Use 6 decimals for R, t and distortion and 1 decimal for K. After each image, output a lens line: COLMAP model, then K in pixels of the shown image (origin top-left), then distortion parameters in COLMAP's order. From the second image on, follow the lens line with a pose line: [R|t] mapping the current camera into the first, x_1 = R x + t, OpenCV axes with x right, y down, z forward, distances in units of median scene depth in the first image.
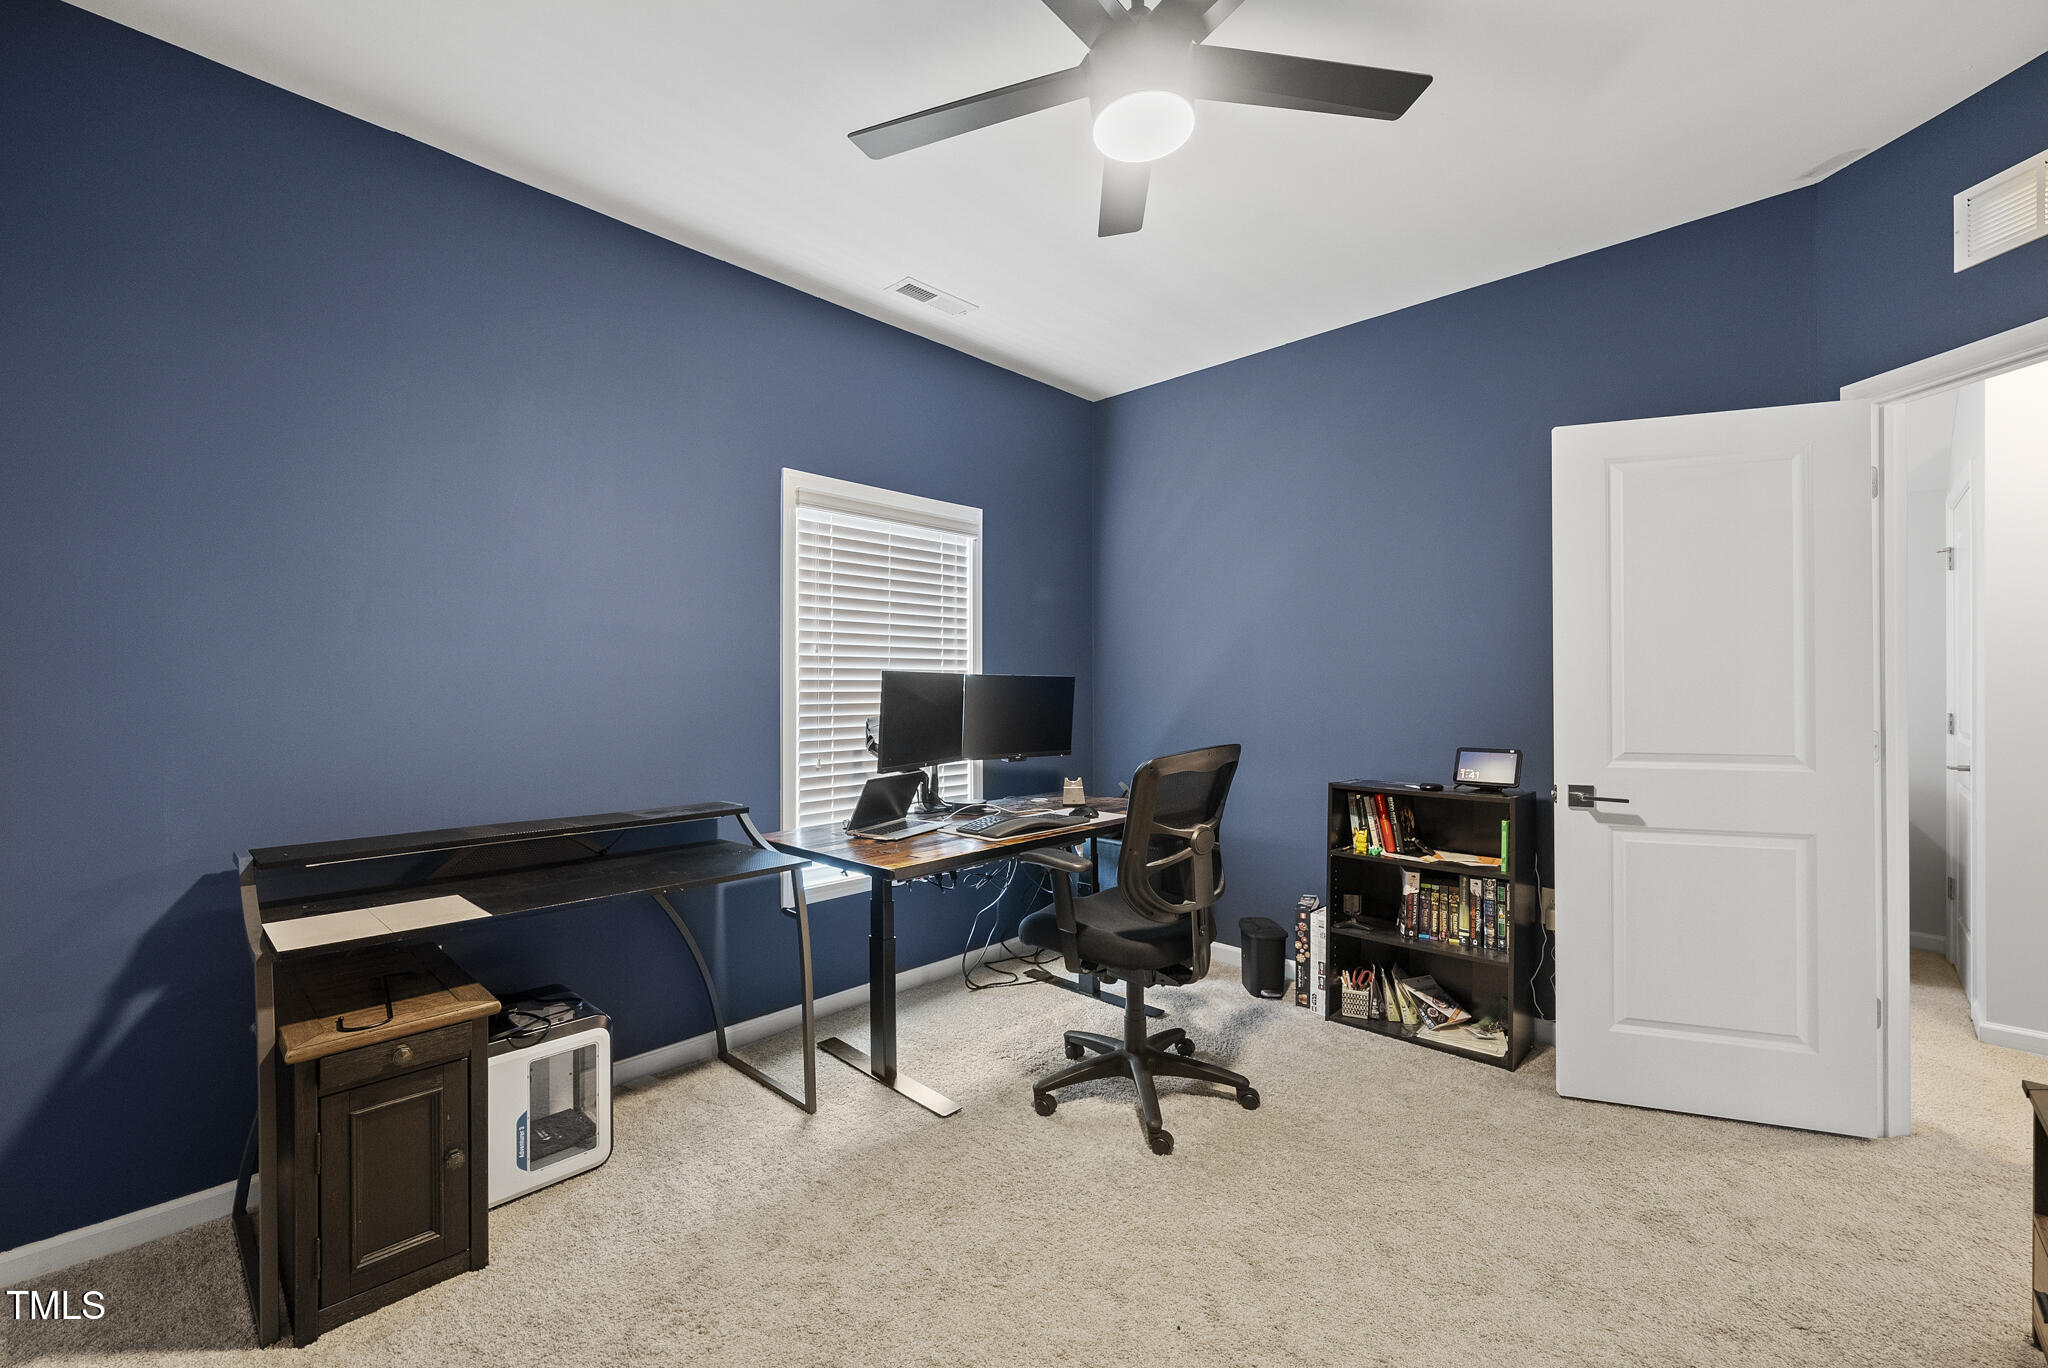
lens RADIAL K [[854.2, 0, 1021.3], [0, 854.2, 684.6], [0, 0, 1]] dist [-0.001332, -0.001137]
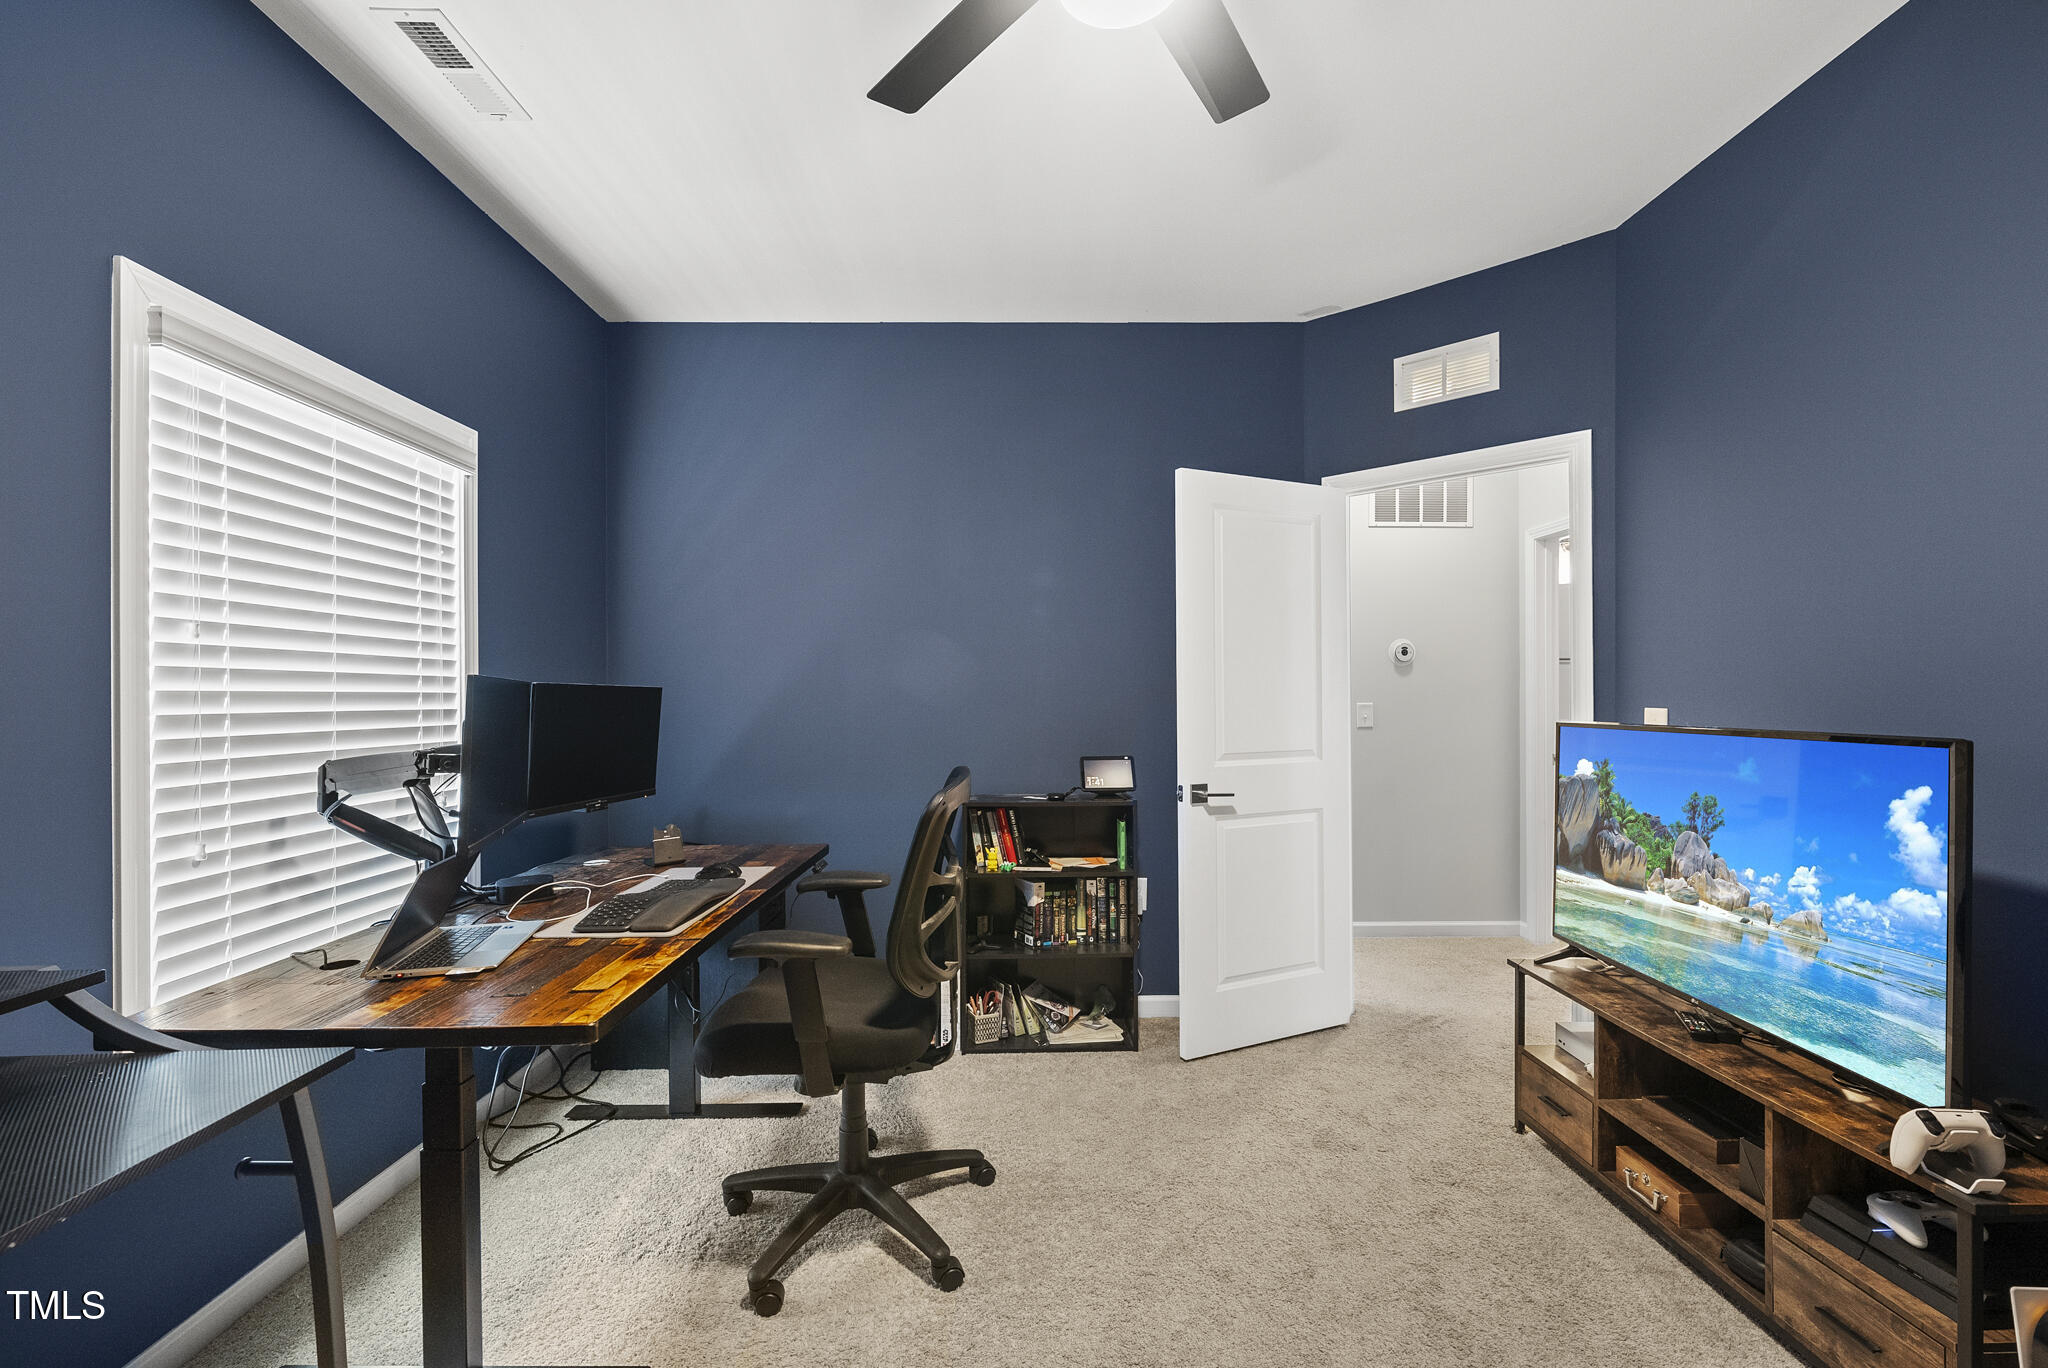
lens RADIAL K [[854.2, 0, 1026.9], [0, 854.2, 694.4], [0, 0, 1]] dist [-0.001332, -0.001137]
pose [[0.701639, -0.000862, 0.712532, -0.266024], [0.002535, 0.999996, -0.001286, -0.001343], [-0.712528, 0.002709, 0.701639, 0.295091]]
